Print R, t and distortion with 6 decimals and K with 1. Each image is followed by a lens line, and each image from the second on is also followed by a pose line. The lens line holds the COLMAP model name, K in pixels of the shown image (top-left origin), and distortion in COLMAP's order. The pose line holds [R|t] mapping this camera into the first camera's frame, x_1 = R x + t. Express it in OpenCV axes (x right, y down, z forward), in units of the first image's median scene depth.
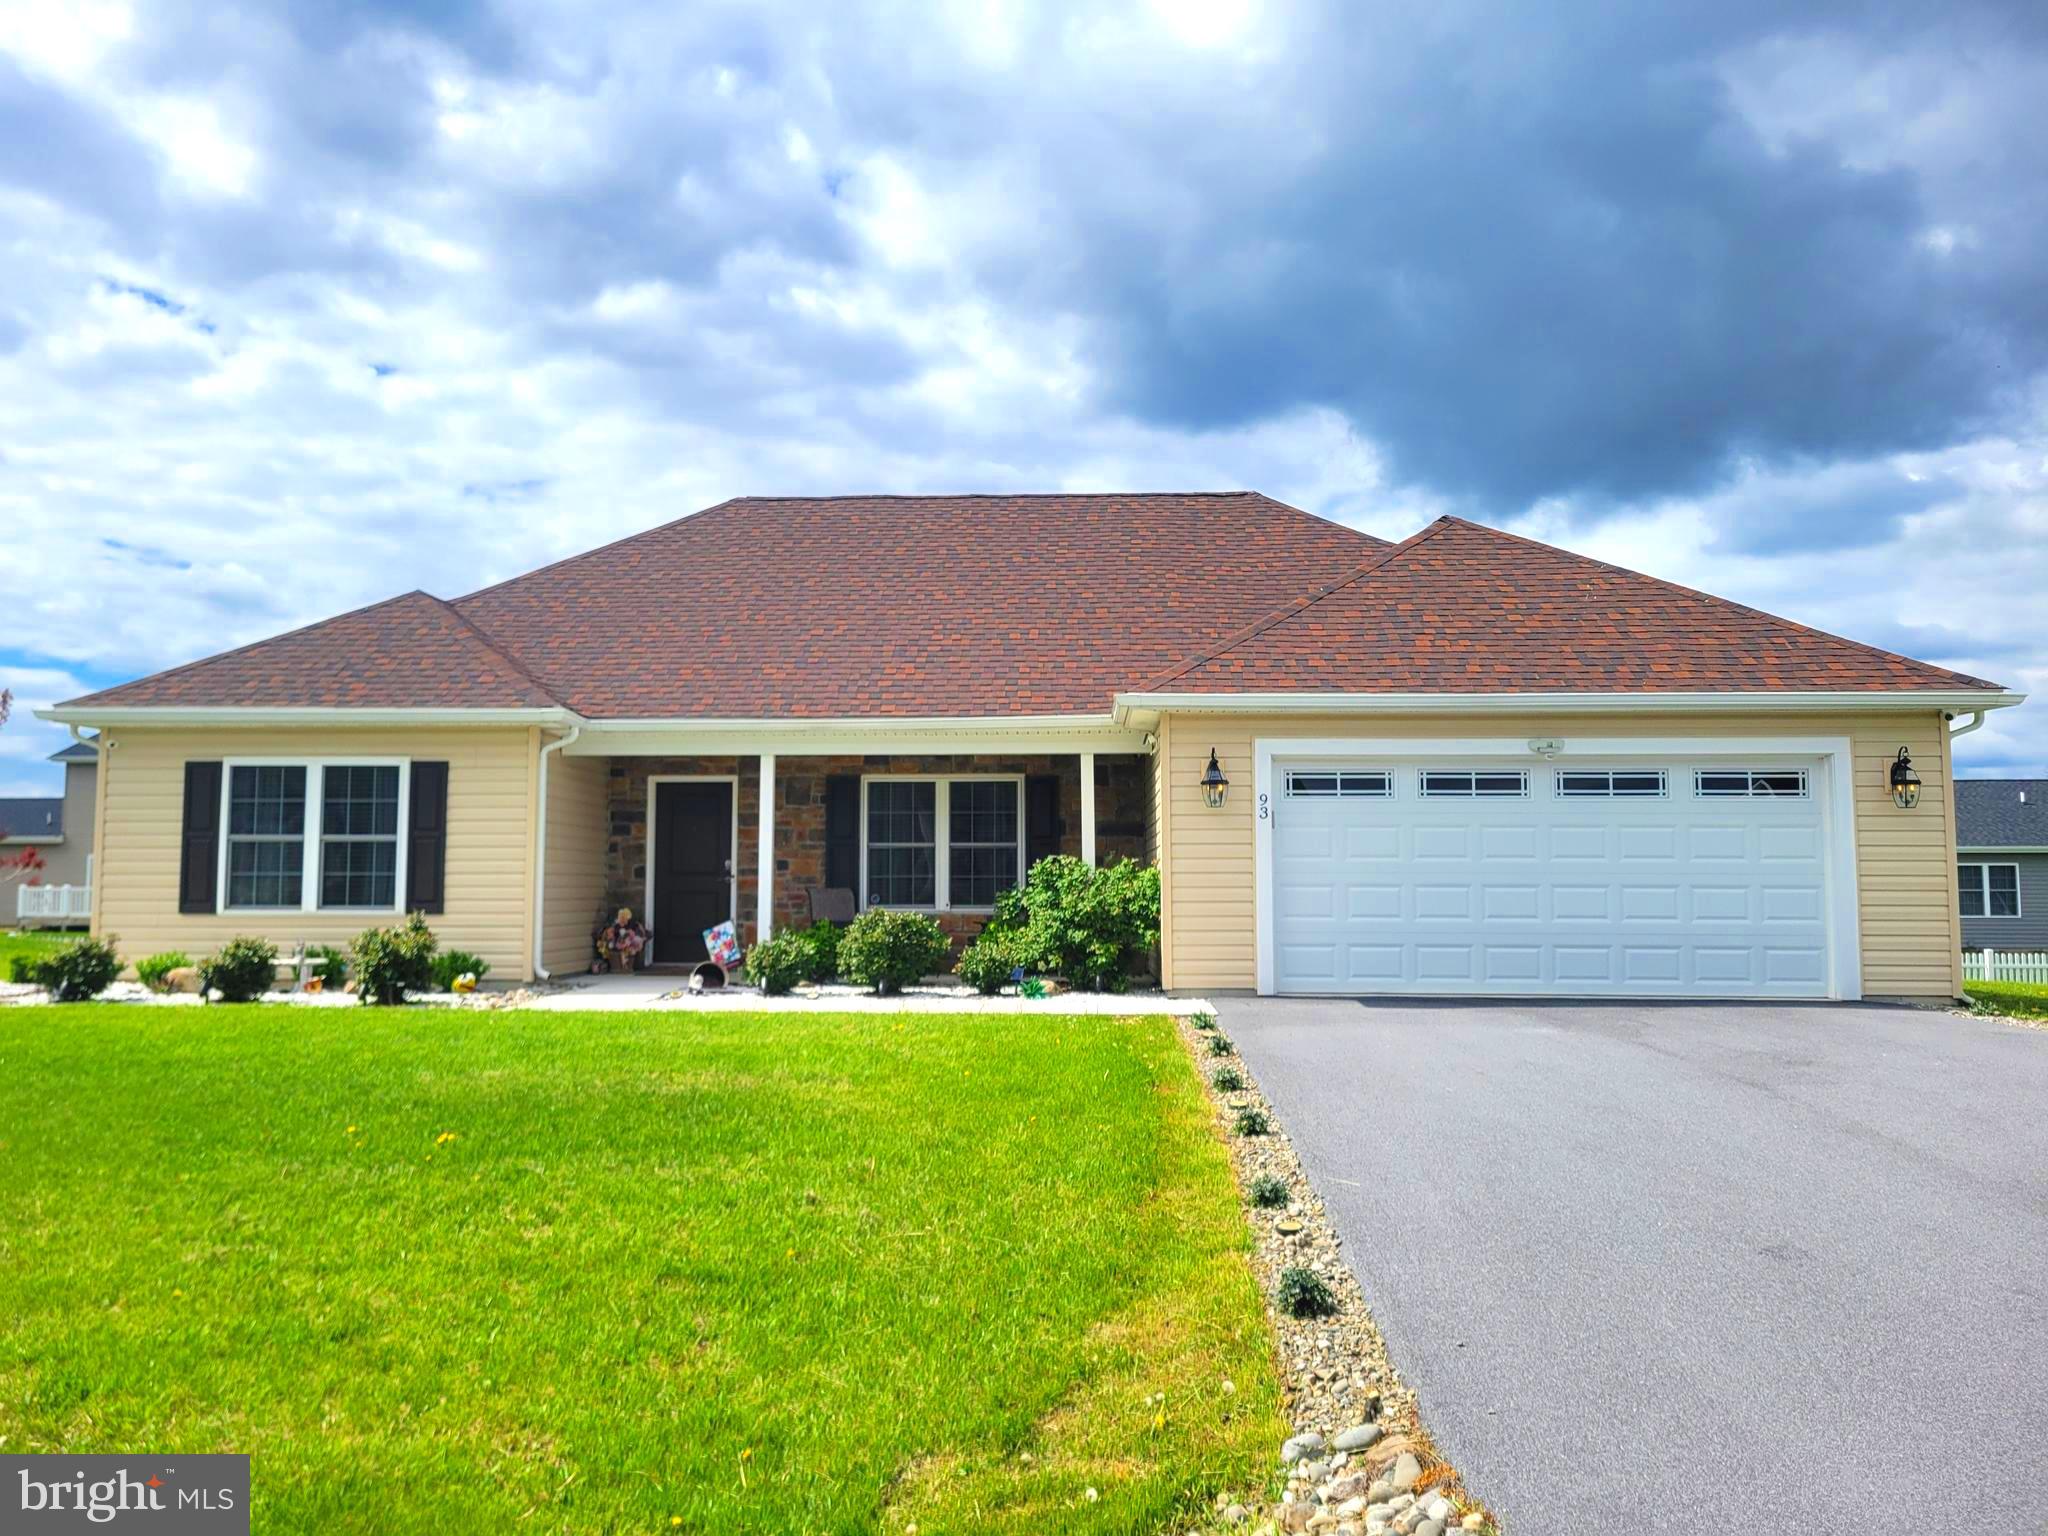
lens RADIAL K [[1541.1, 0, 988.0], [0, 1541.1, 778.3], [0, 0, 1]] dist [0.036744, -0.008750]
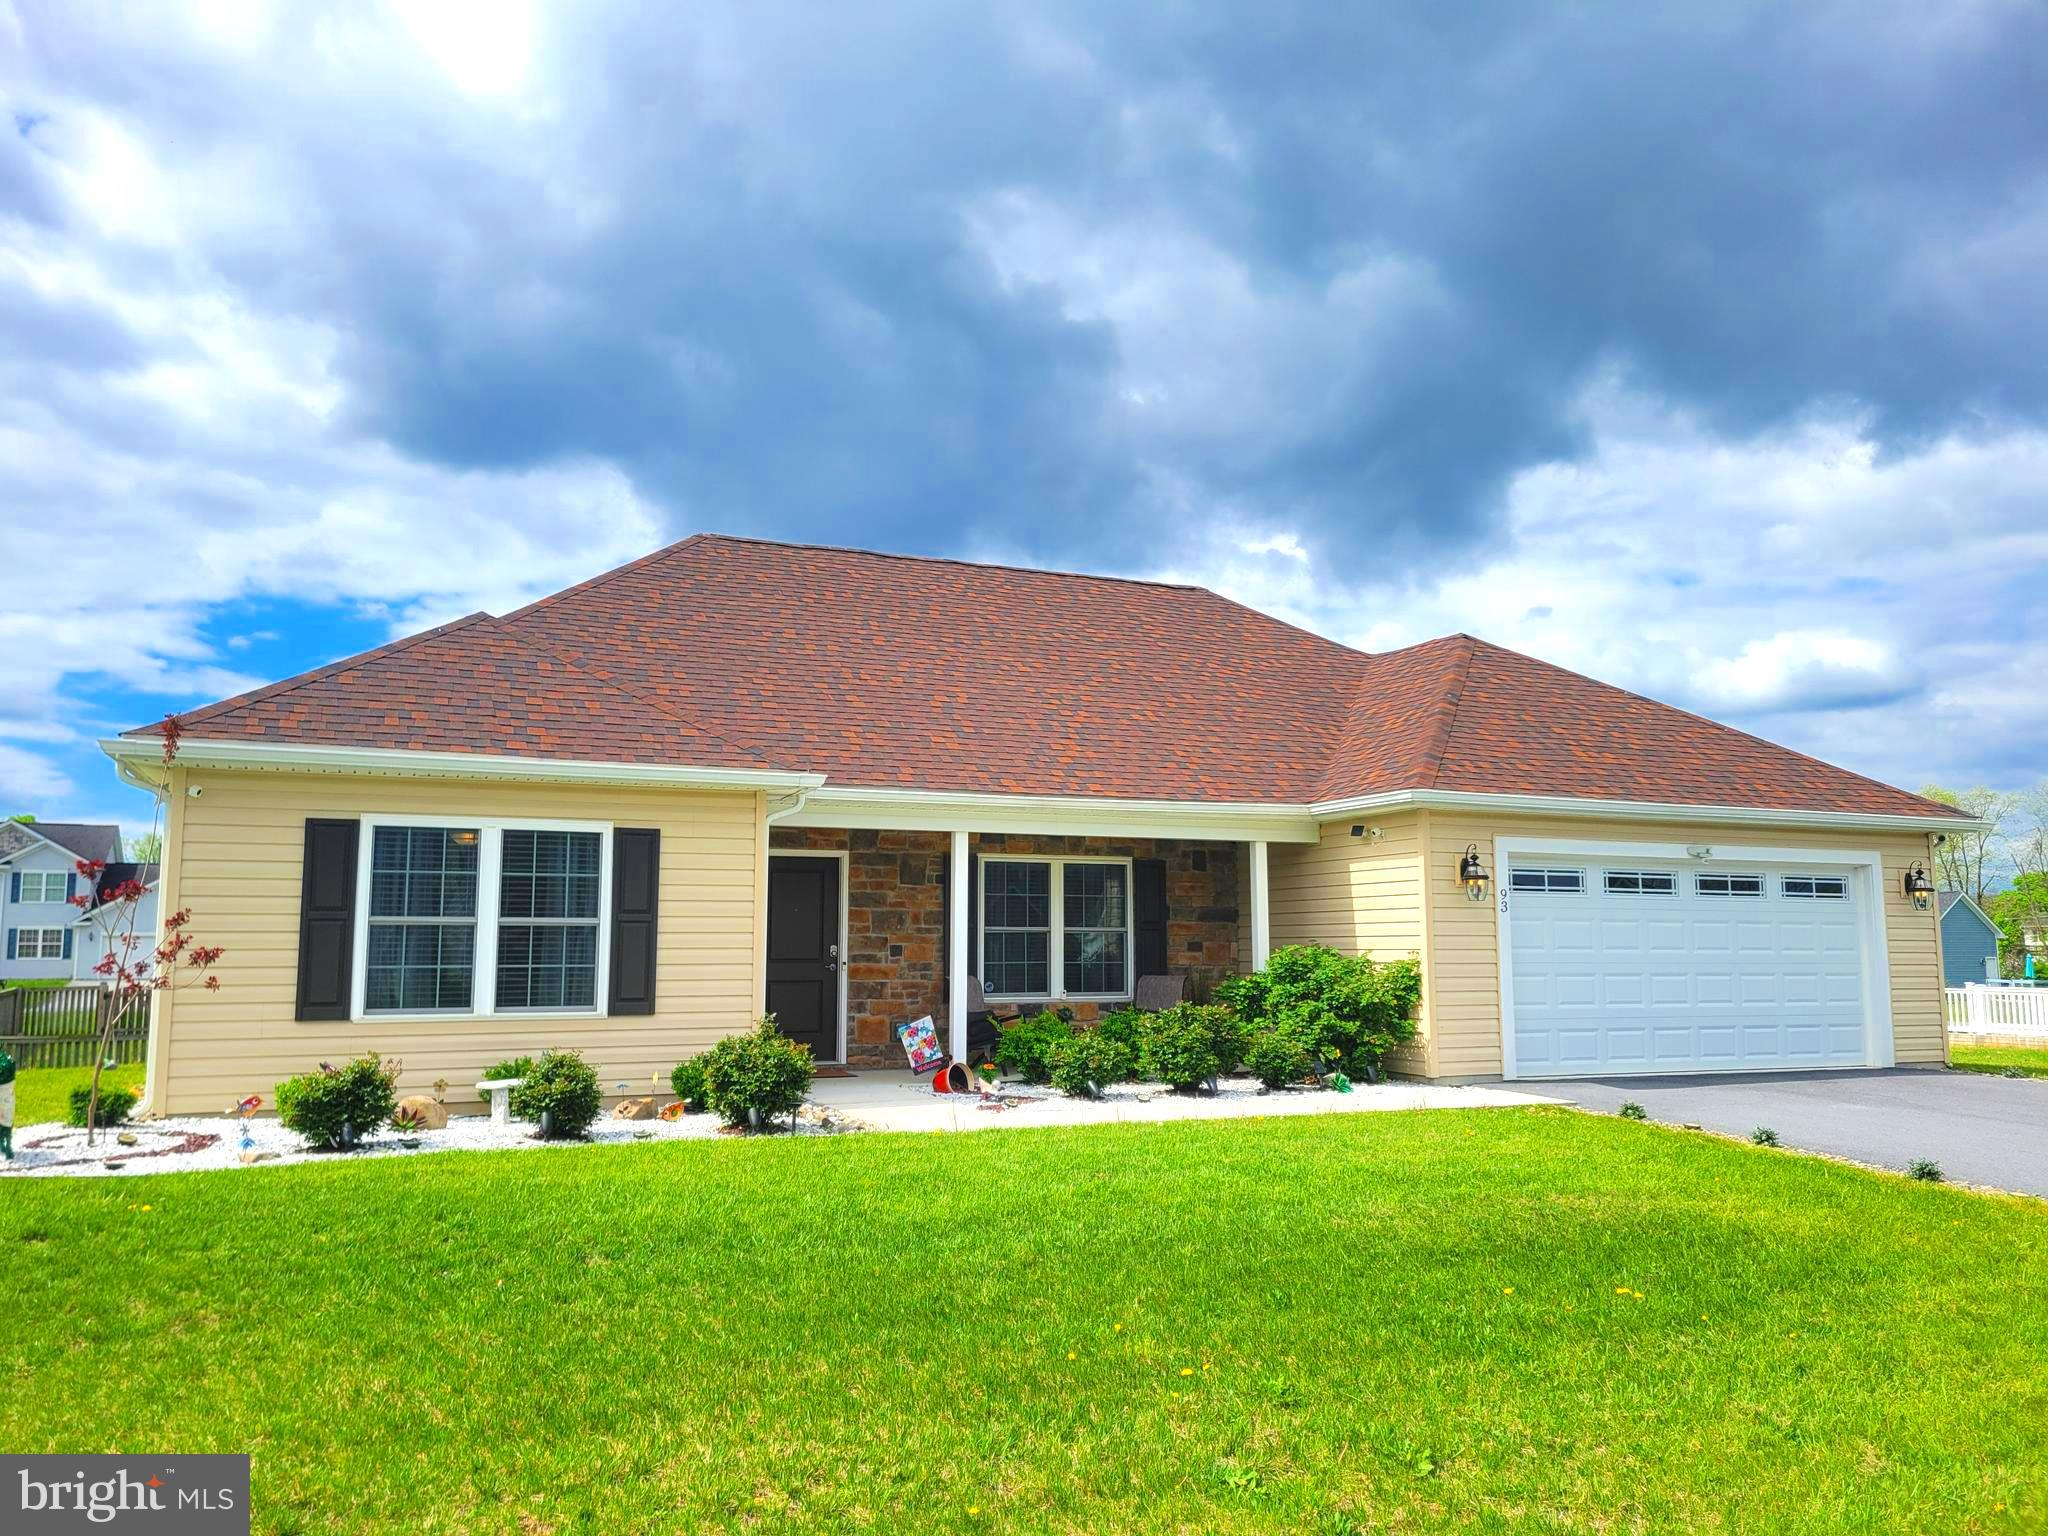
lens RADIAL K [[1541.1, 0, 988.0], [0, 1541.1, 778.3], [0, 0, 1]] dist [0.036744, -0.008750]
pose [[0.900250, 0.047775, 0.432745, -0.551028], [-0.030120, 0.998414, -0.047564, -0.004063], [-0.434331, 0.029785, 0.900261, 0.177252]]
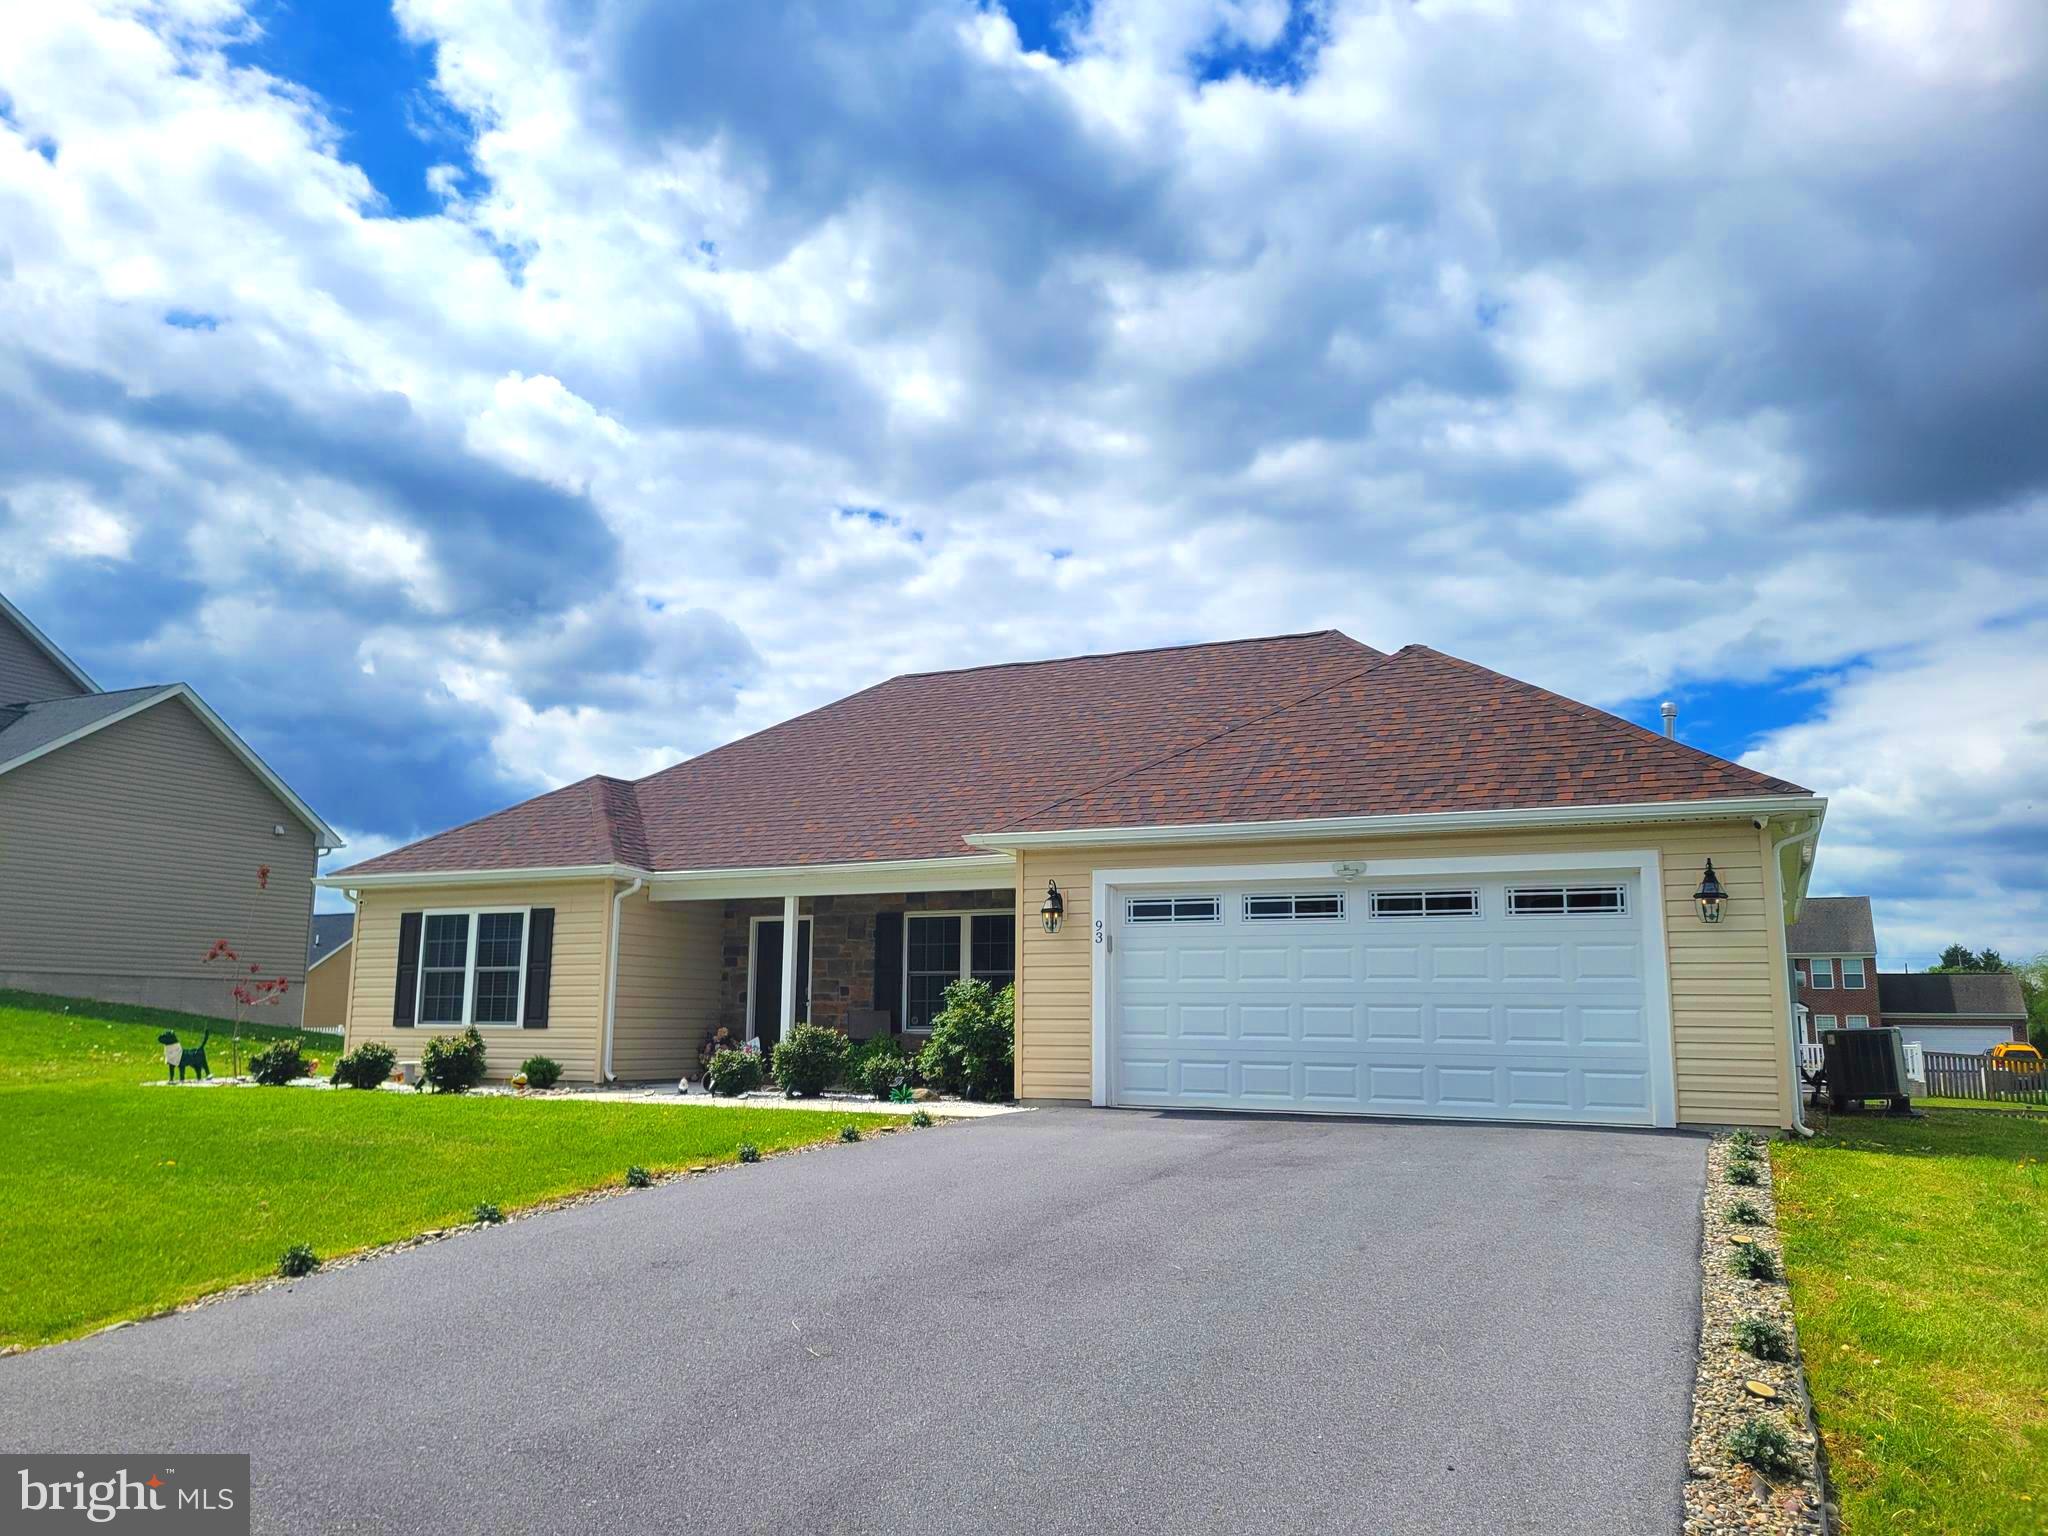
lens RADIAL K [[1541.1, 0, 988.0], [0, 1541.1, 778.3], [0, 0, 1]] dist [0.036744, -0.008750]
pose [[0.916604, -0.055992, -0.395855, 0.498572], [0.018679, 0.995061, -0.097497, 0.013703], [0.399359, 0.081972, 0.913123, -0.039191]]
